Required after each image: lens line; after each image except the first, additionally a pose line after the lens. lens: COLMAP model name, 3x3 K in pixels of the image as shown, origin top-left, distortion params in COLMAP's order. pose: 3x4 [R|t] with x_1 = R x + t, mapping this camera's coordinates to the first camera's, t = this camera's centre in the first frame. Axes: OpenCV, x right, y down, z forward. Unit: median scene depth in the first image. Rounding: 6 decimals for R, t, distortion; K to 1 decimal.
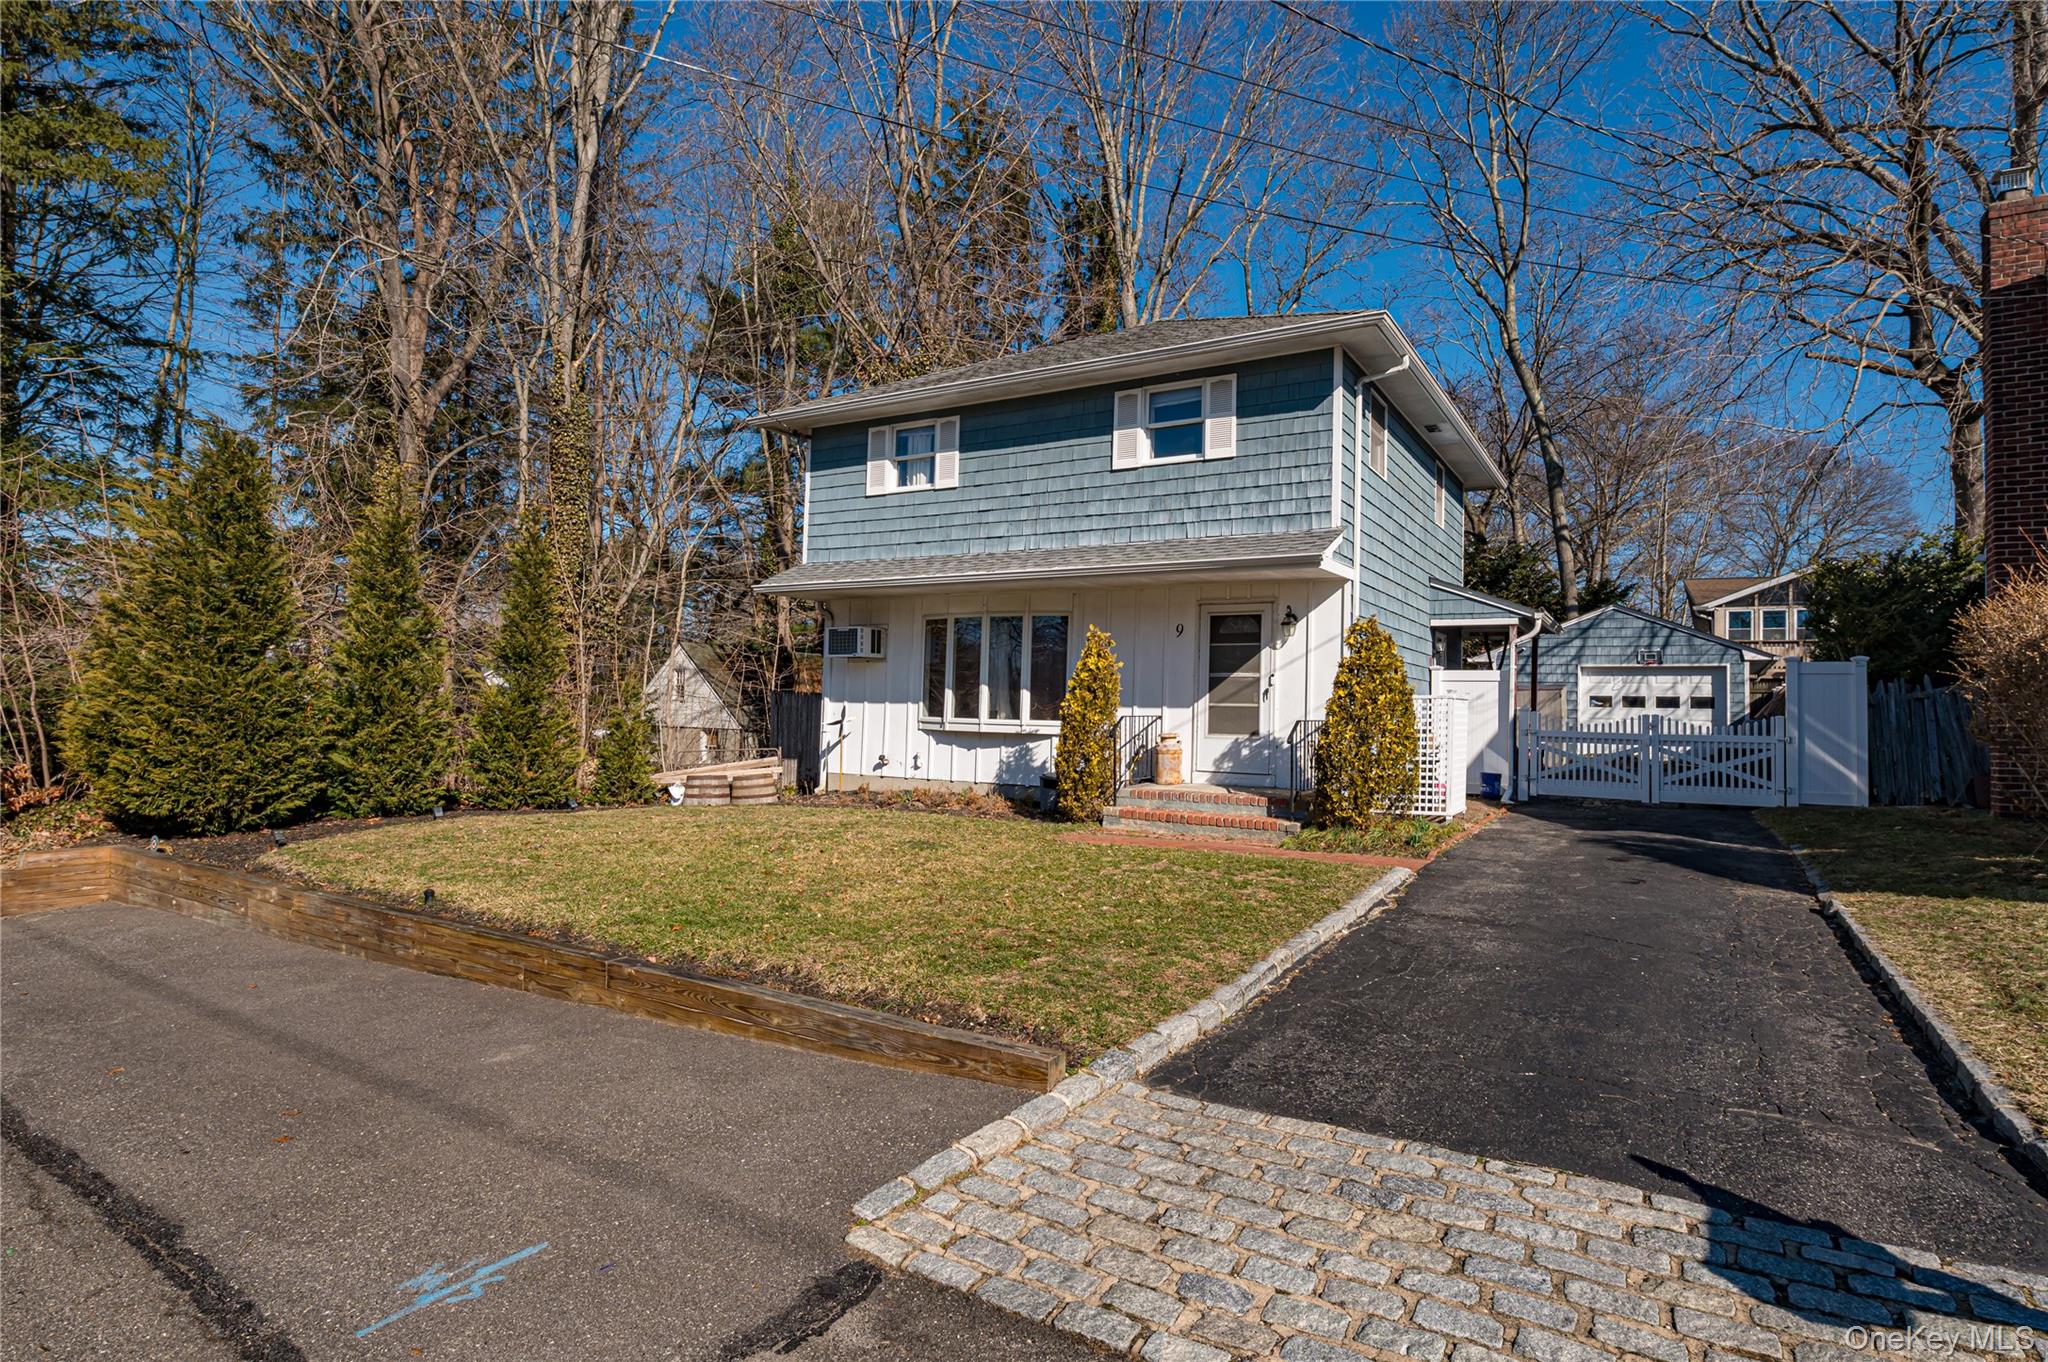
lens RADIAL K [[1093.3, 0, 1020.5], [0, 1093.3, 681.8], [0, 0, 1]] dist [0.001772, -0.000125]
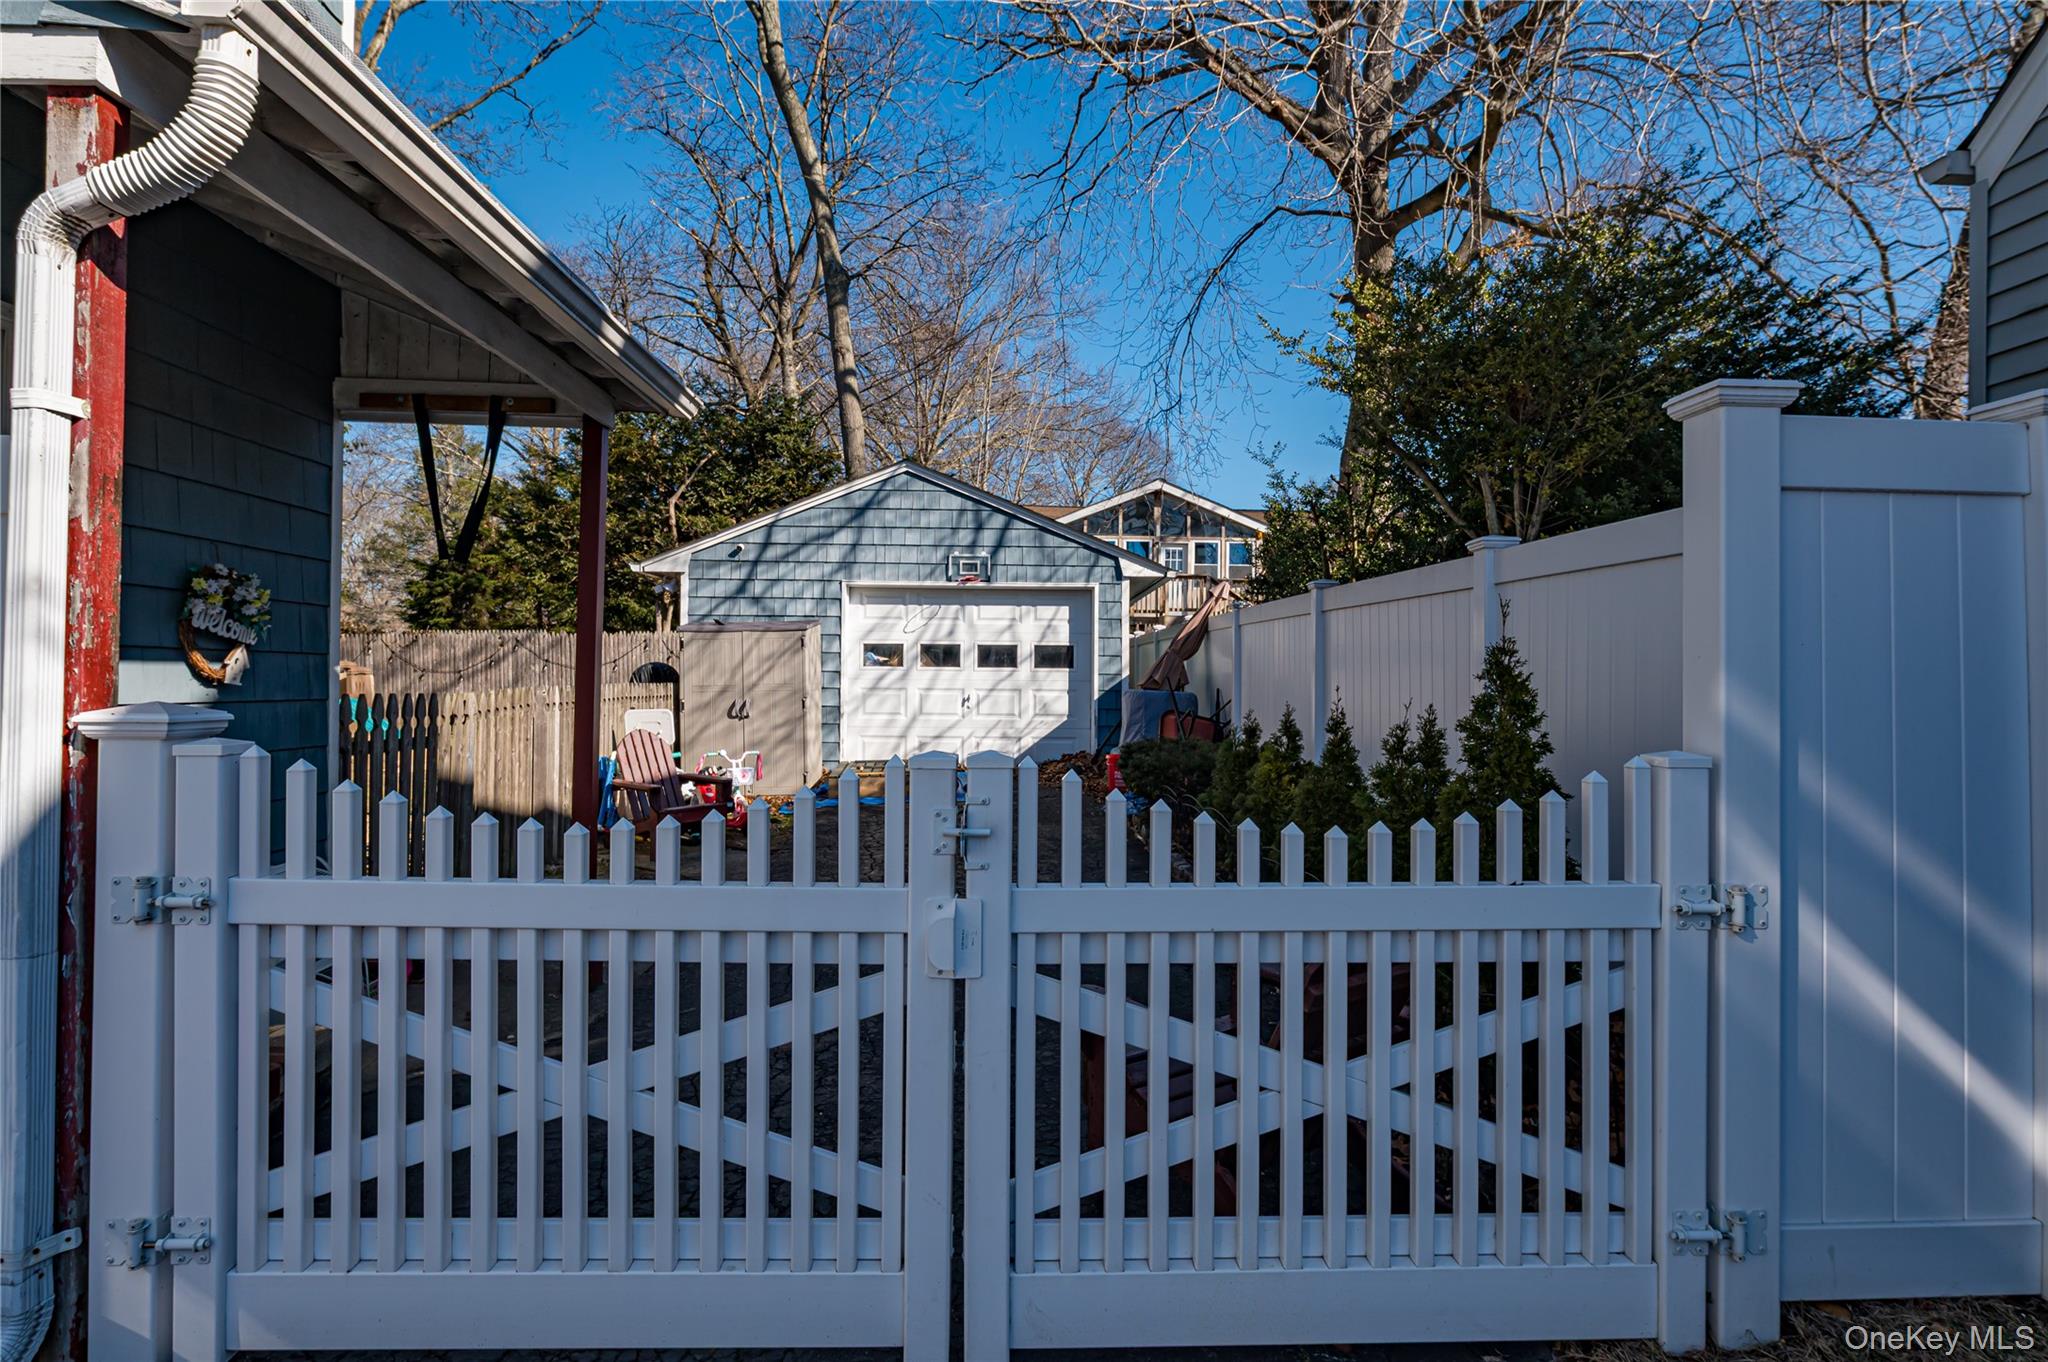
lens RADIAL K [[1093.3, 0, 1027.3], [0, 1093.3, 676.8], [0, 0, 1]] dist [0.001772, -0.000125]
pose [[0.841560, -0.015097, 0.539953, 0.318183], [-0.004984, 0.999350, 0.035710, 0.009877], [-0.540141, -0.032743, 0.840937, 0.550192]]
